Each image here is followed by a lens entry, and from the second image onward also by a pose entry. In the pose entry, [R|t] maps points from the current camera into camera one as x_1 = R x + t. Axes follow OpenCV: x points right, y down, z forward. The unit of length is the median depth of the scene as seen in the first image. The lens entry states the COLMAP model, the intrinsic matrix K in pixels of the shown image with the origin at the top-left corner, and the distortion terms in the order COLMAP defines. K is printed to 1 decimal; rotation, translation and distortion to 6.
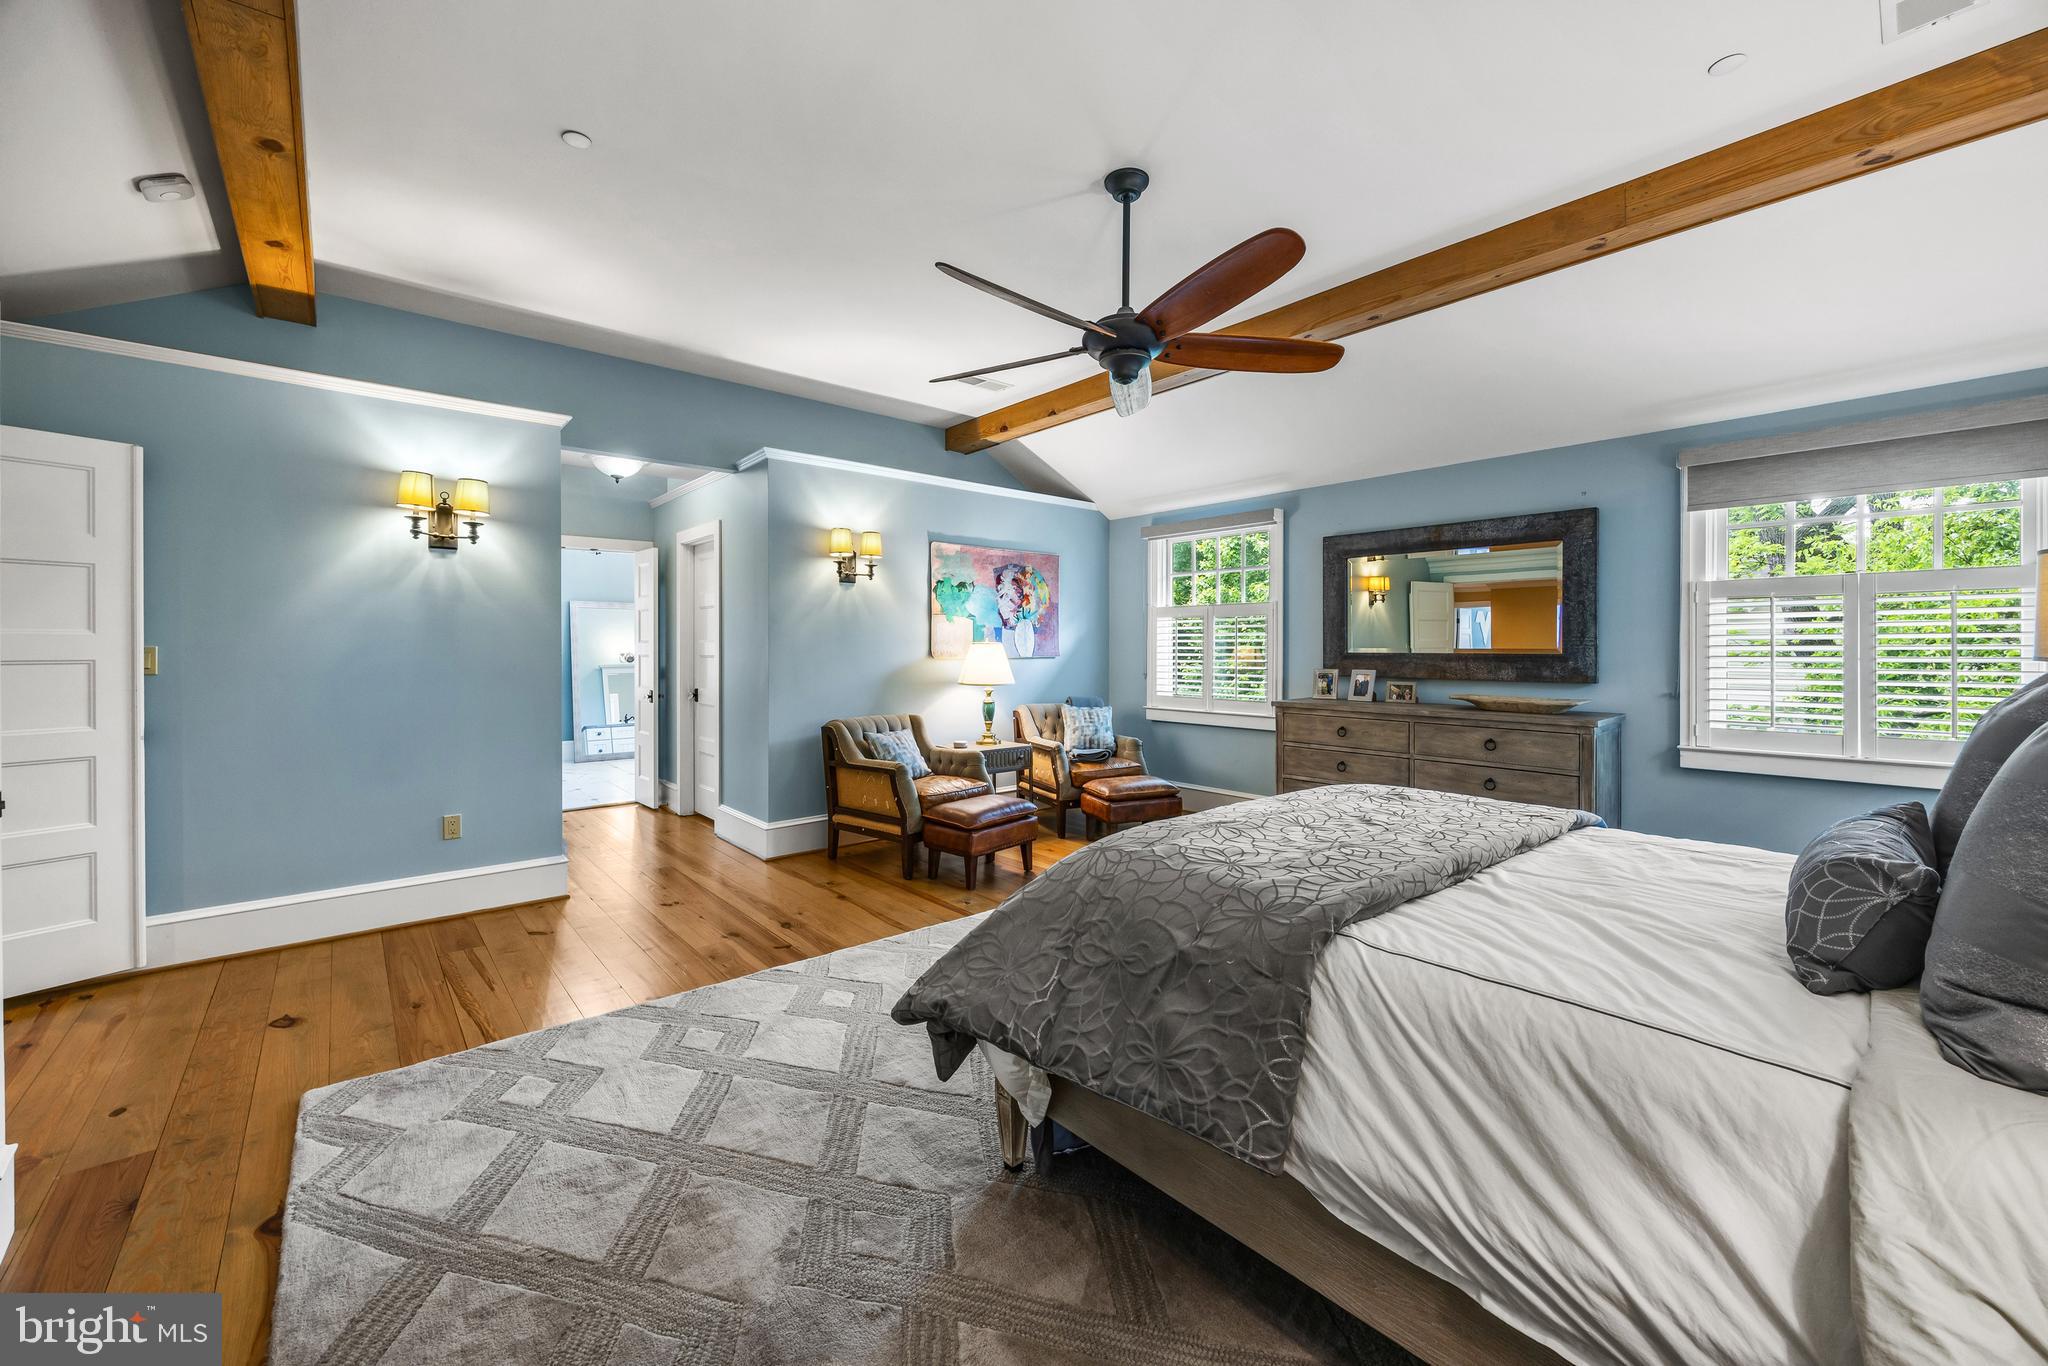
lens RADIAL K [[789.2, 0, 1023.5], [0, 789.2, 651.6], [0, 0, 1]] dist [-0.001846, -0.000006]
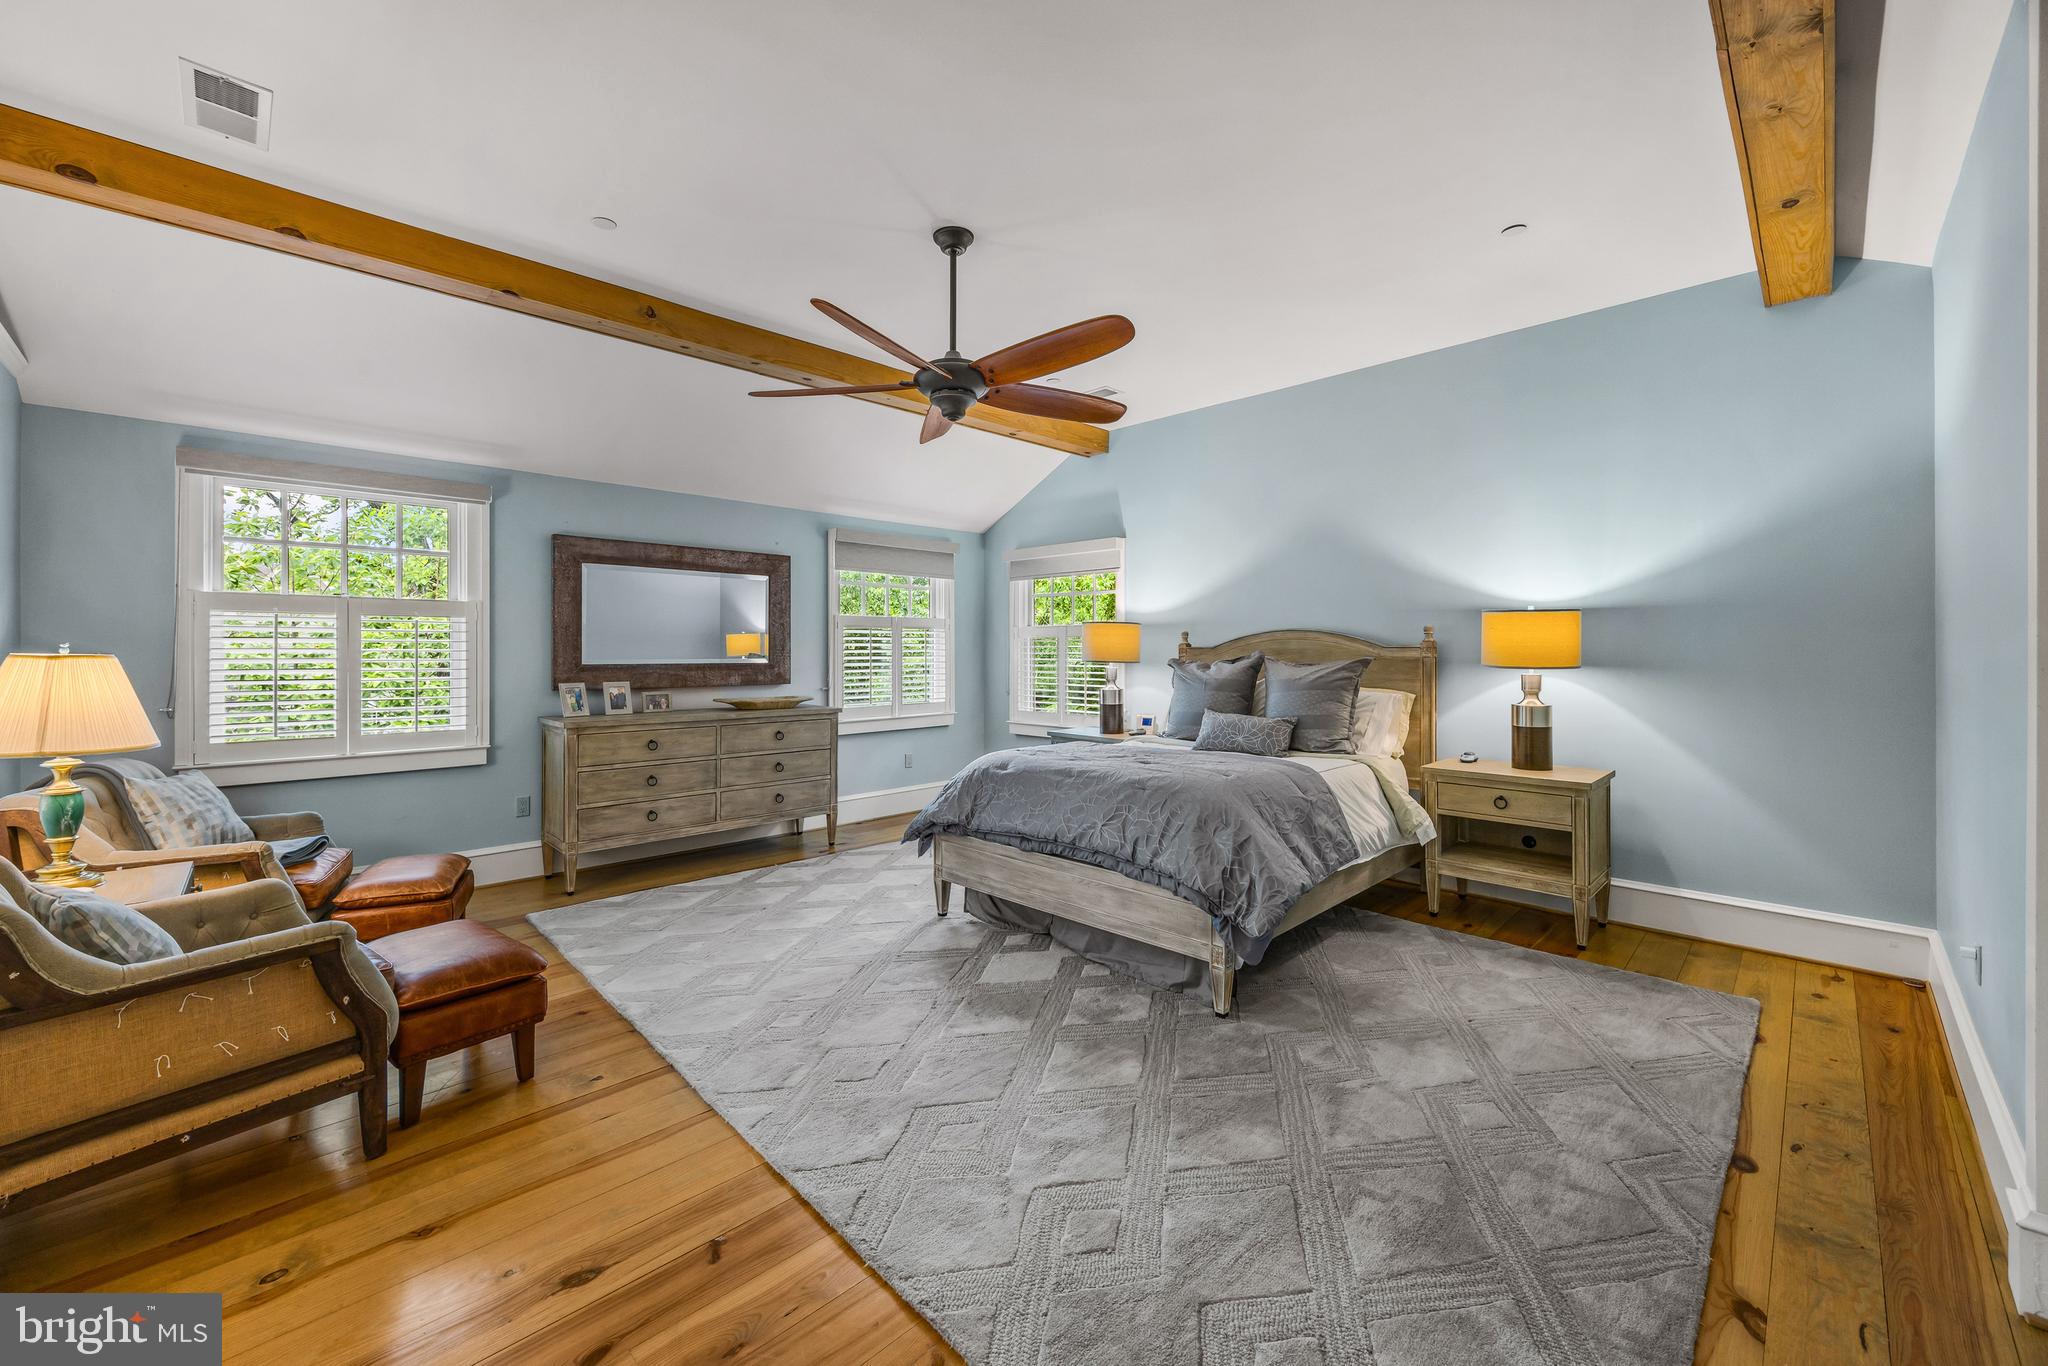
lens RADIAL K [[788.5, 0, 1020.2], [0, 788.5, 658.4], [0, 0, 1]] dist [-0.003275, -0.000066]
pose [[-0.060380, -0.005955, 0.998158, -0.656129], [0.008738, 0.999941, 0.006494, -0.009250], [-0.998137, 0.009114, -0.060324, 0.660445]]
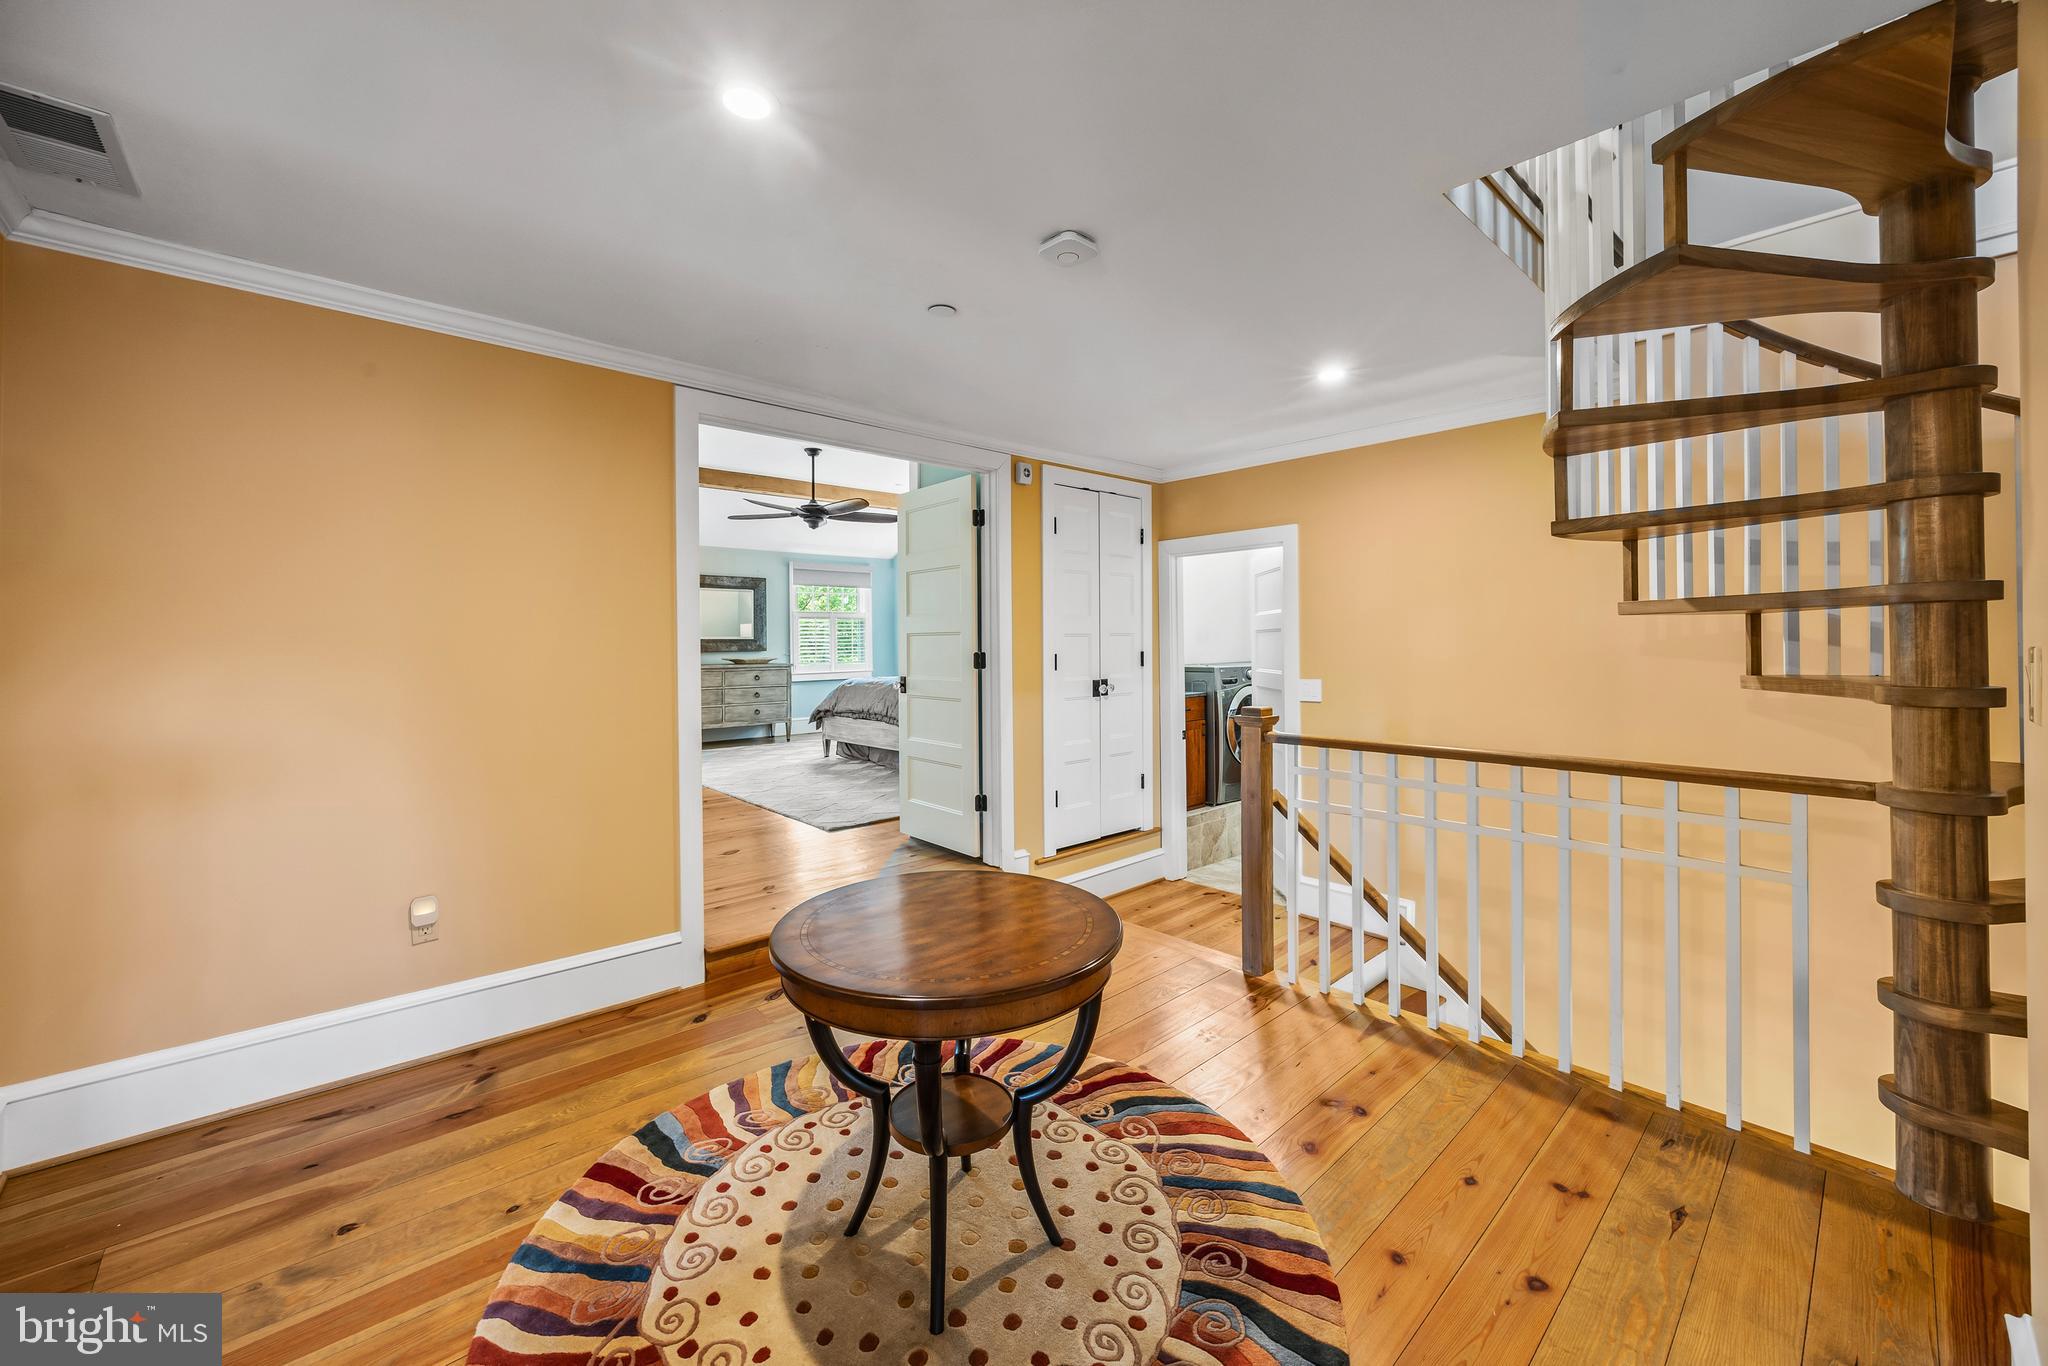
lens RADIAL K [[789.2, 0, 1023.5], [0, 789.2, 651.6], [0, 0, 1]] dist [-0.001846, -0.000006]
pose [[-0.022310, -0.010496, 0.999696, -1.667230], [0.016113, 0.999811, 0.010857, 0.027771], [-0.999621, 0.016350, -0.022137, 0.254835]]
